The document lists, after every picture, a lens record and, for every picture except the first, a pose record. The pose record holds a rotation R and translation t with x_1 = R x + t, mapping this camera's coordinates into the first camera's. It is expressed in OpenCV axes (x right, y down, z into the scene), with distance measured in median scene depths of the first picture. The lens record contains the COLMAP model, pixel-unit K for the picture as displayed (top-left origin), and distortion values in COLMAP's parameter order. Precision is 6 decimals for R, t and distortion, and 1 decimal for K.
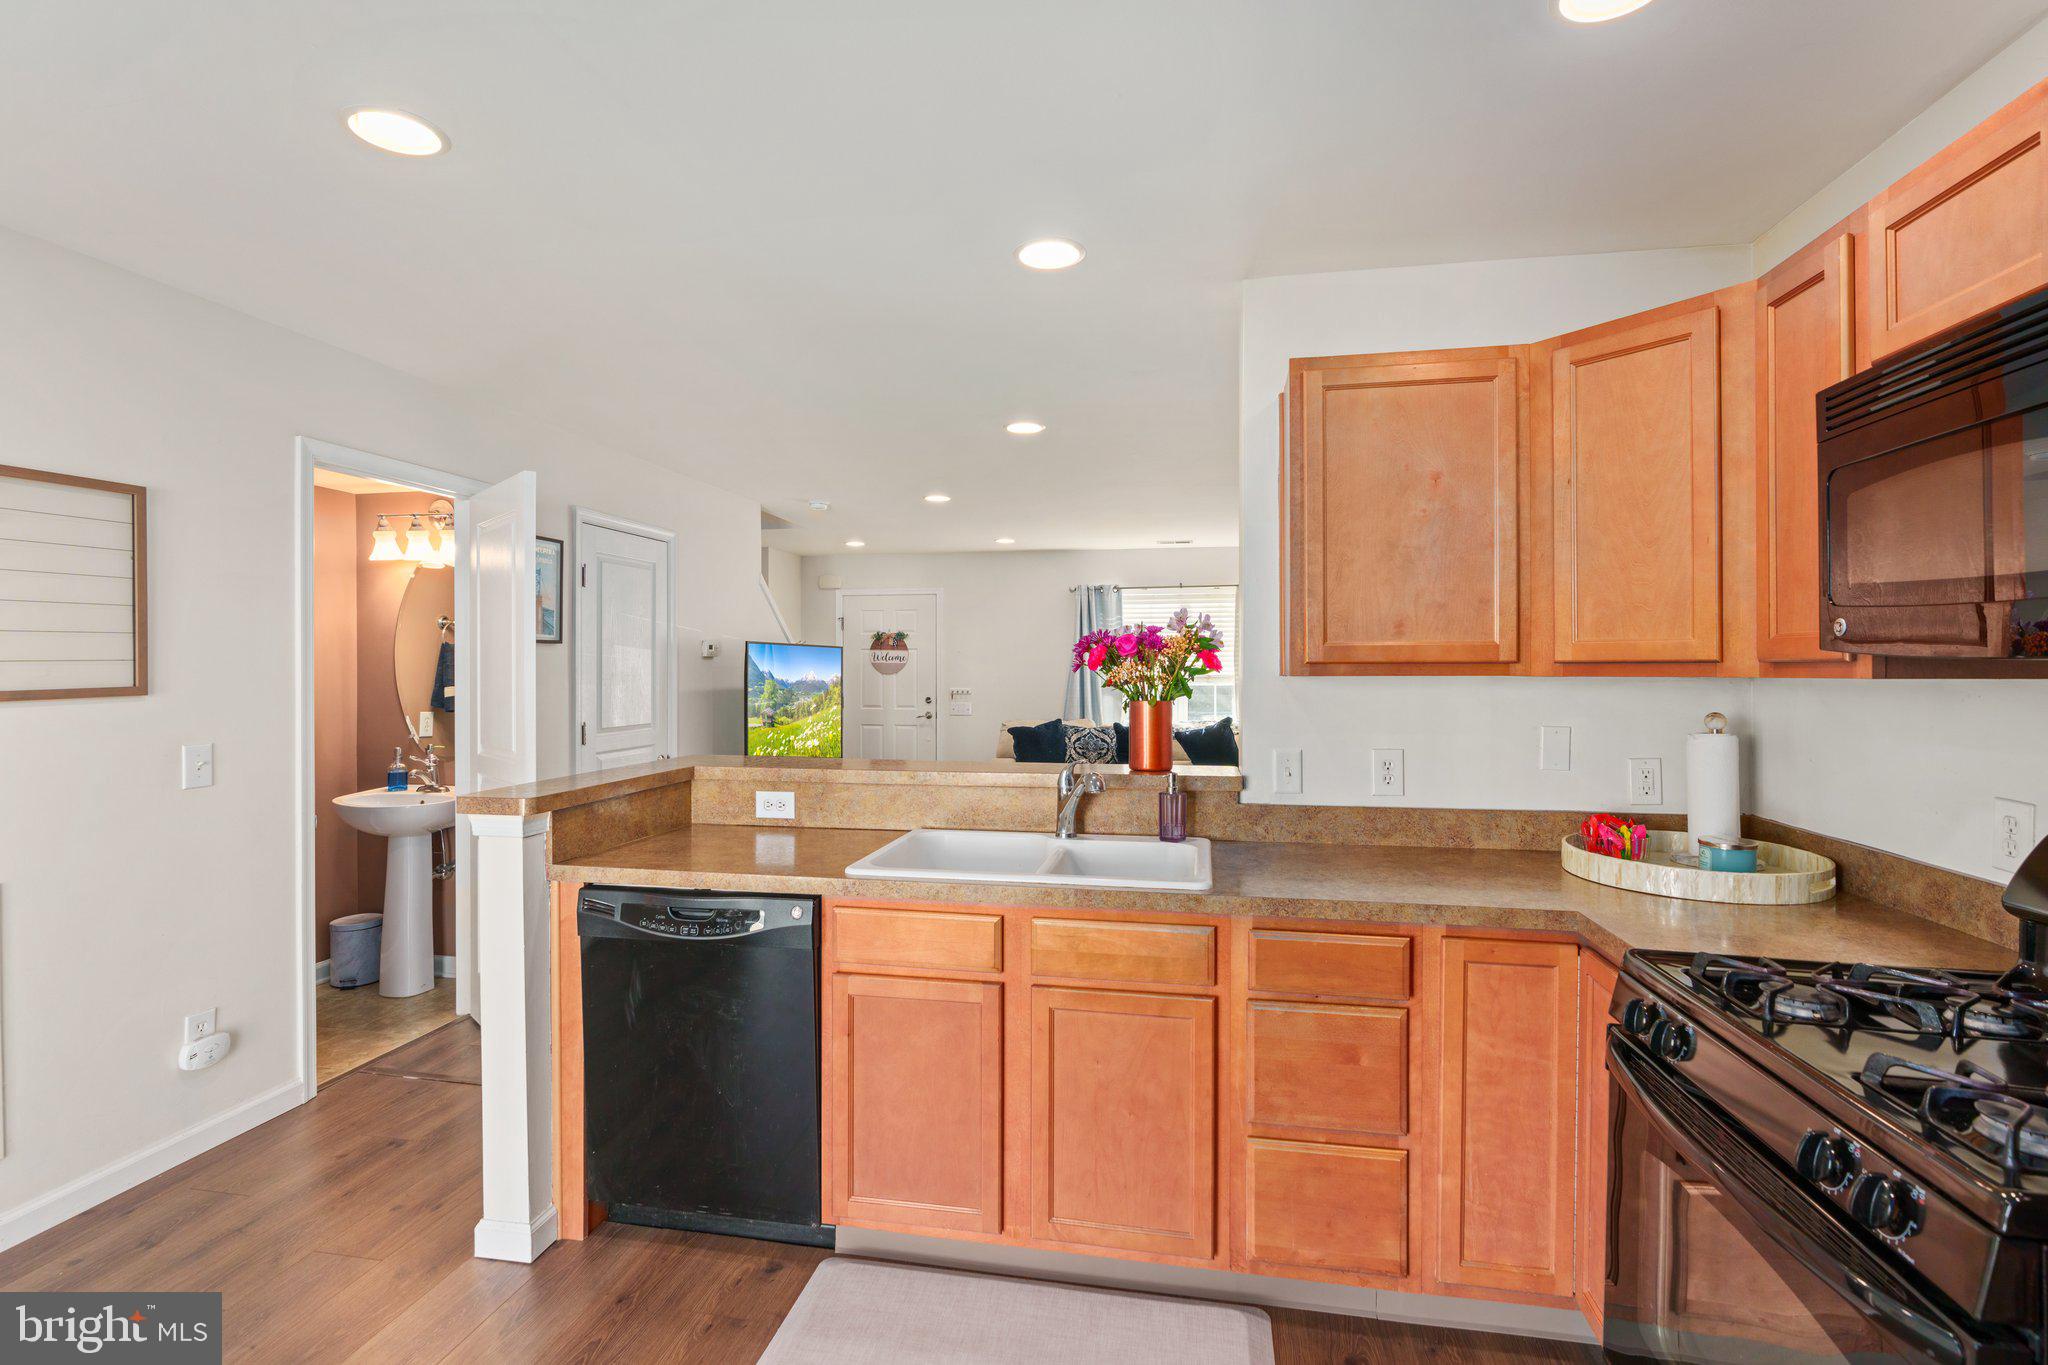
lens RADIAL K [[944.1, 0, 1015.7], [0, 944.1, 669.0], [0, 0, 1]] dist [-0.000049, 0.000490]
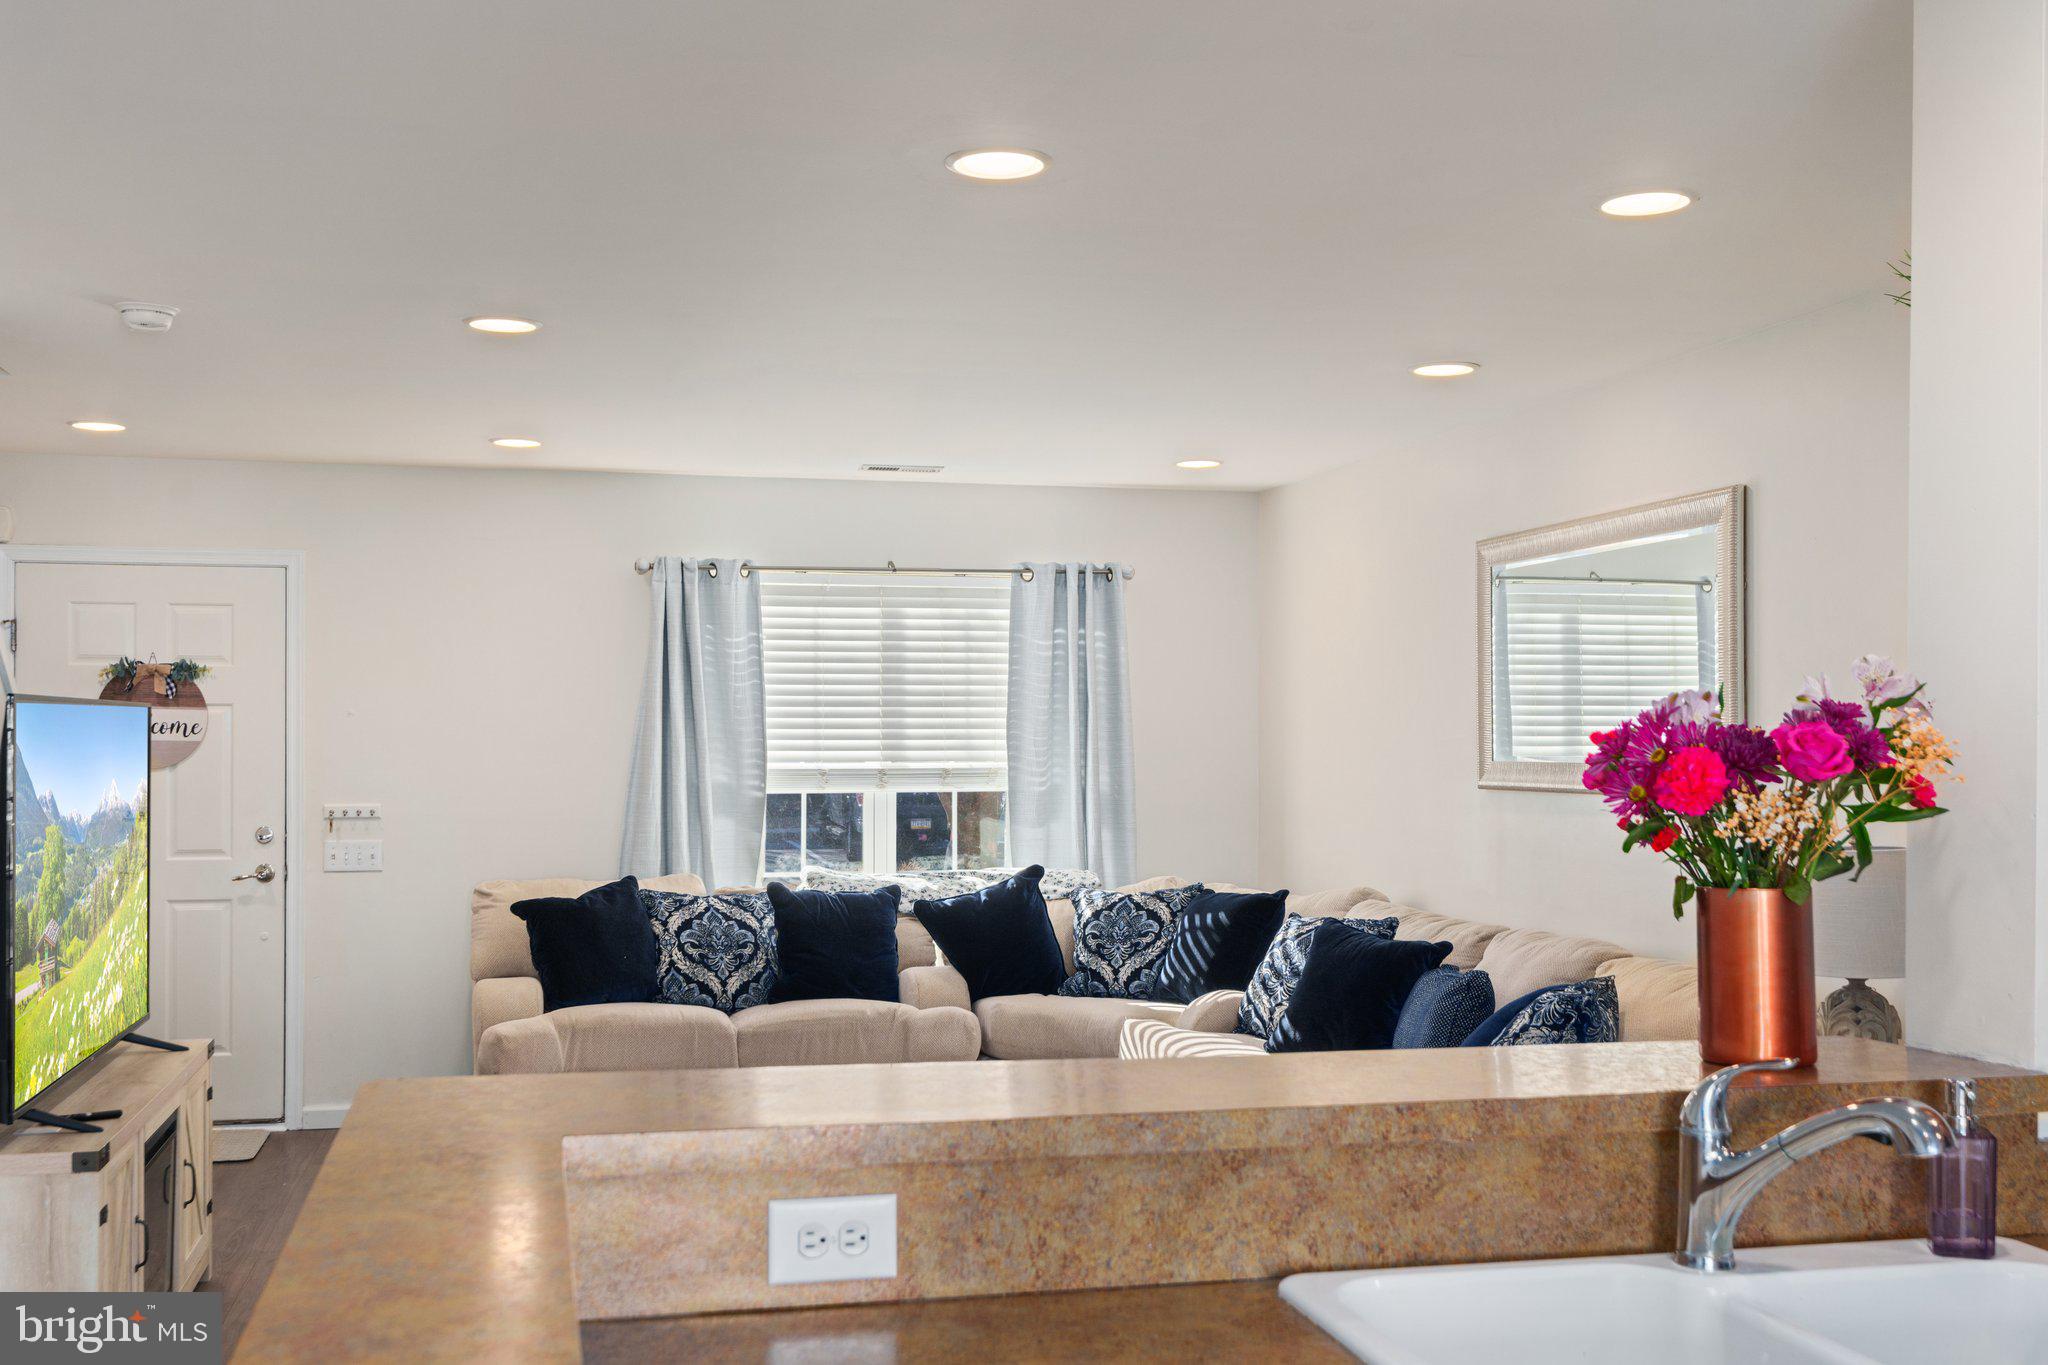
lens RADIAL K [[2011.1, 0, 975.1], [0, 2011.1, 734.3], [0, 0, 1]] dist [0.009877, -0.000157]
pose [[0.917738, 0.002428, 0.397180, -0.180538], [-0.002325, 0.999997, -0.000740, -0.010626], [-0.397181, -0.000245, 0.917740, 0.130534]]
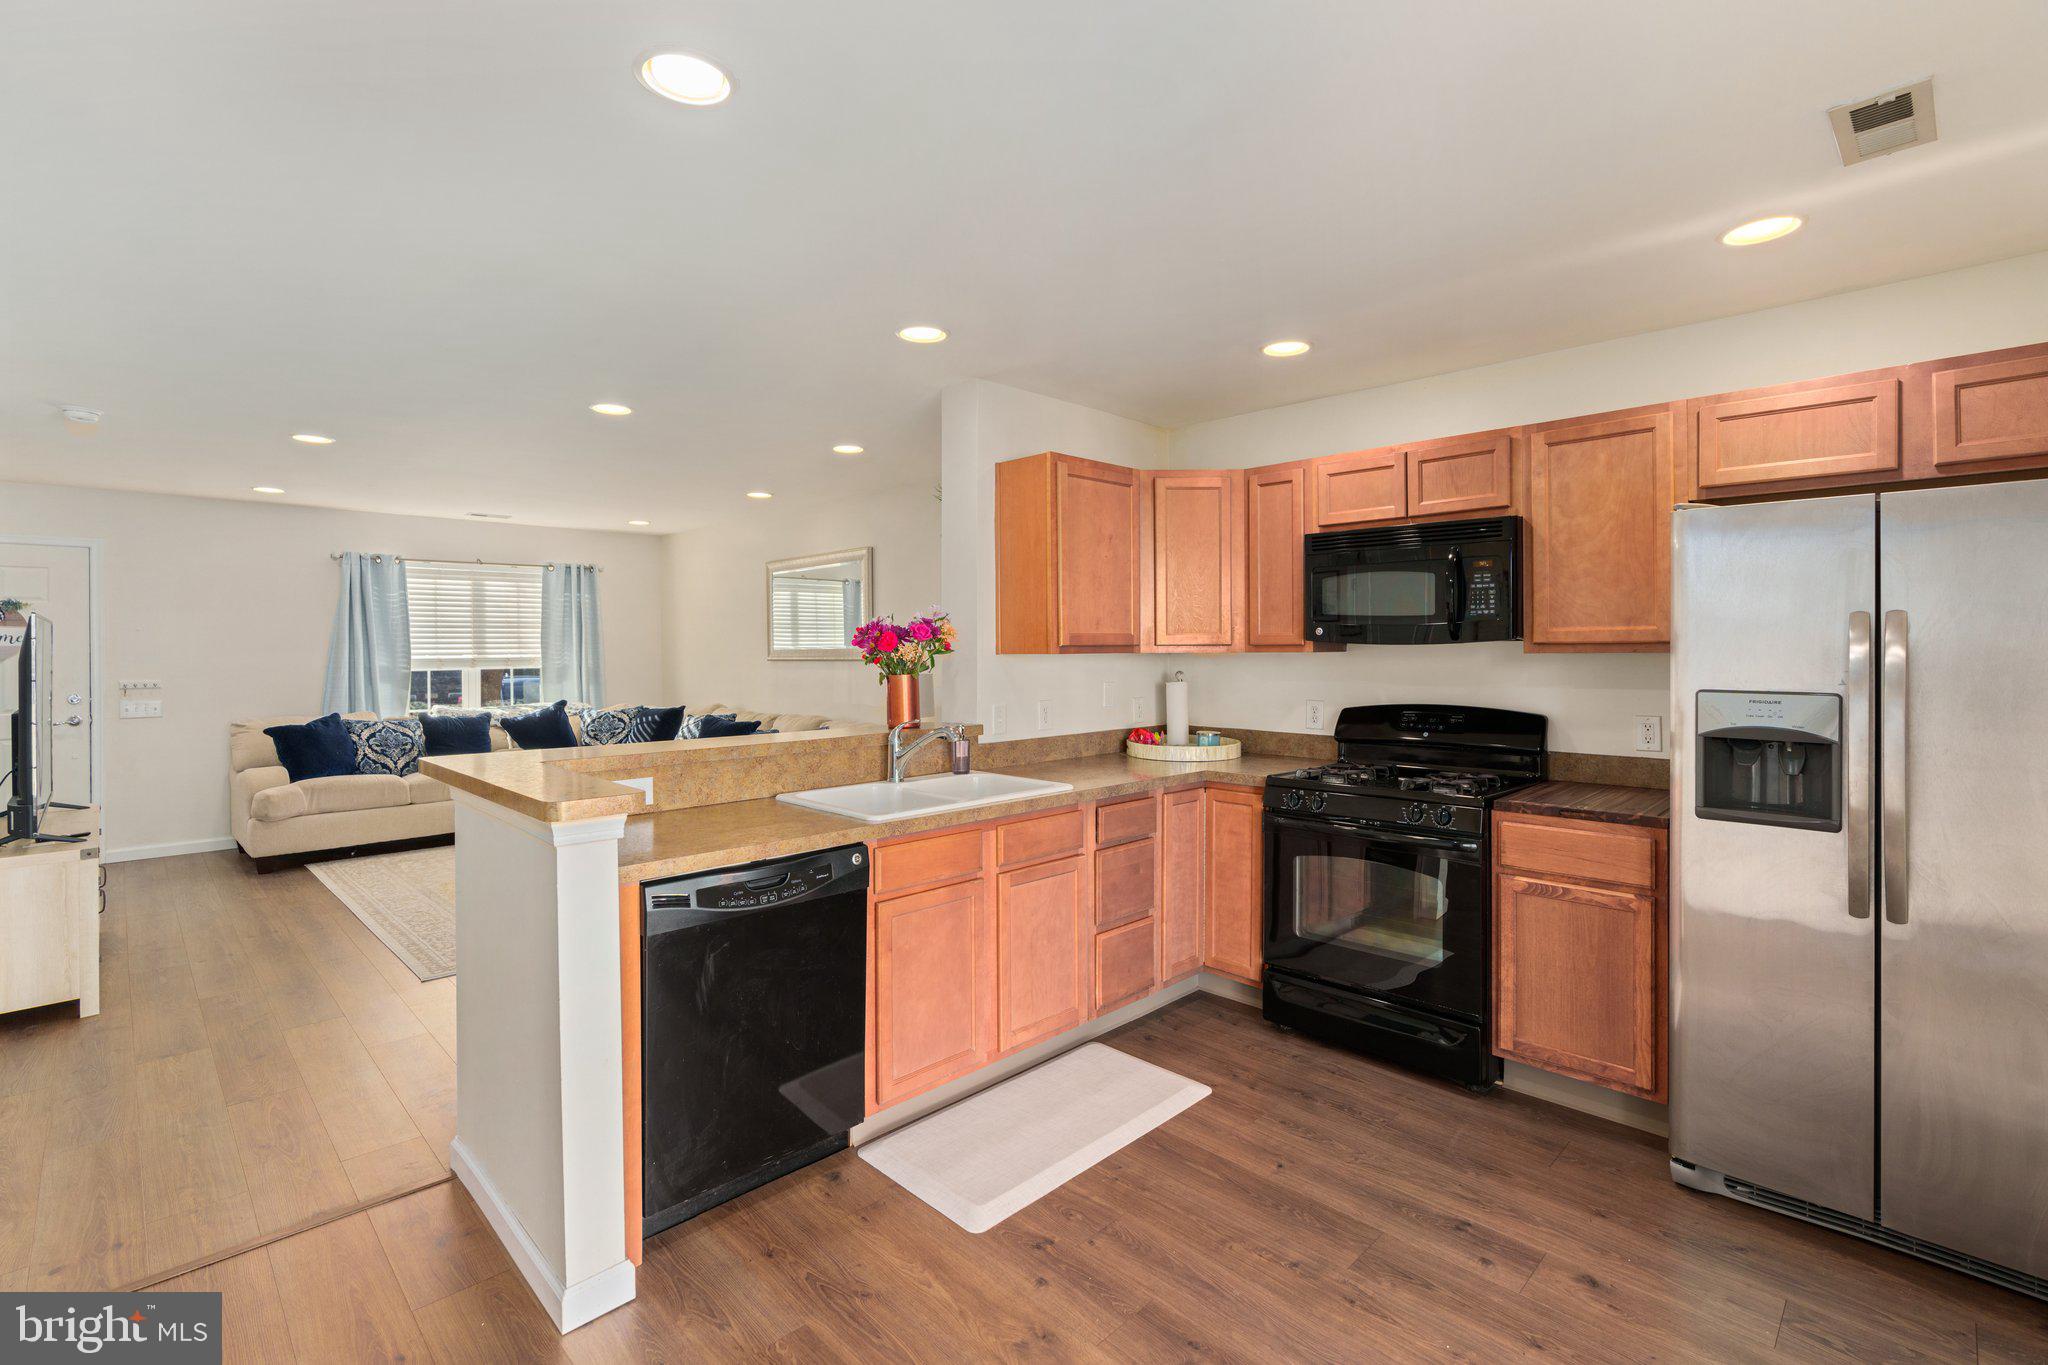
lens RADIAL K [[927.4, 0, 1016.1], [0, 927.4, 651.3], [0, 0, 1]] dist [-0.000168, 0.000471]
pose [[0.570512, -0.005435, 0.821271, -0.301434], [0.005256, 0.999982, 0.002967, -0.000624], [-0.821272, 0.002624, 0.570530, 0.051086]]
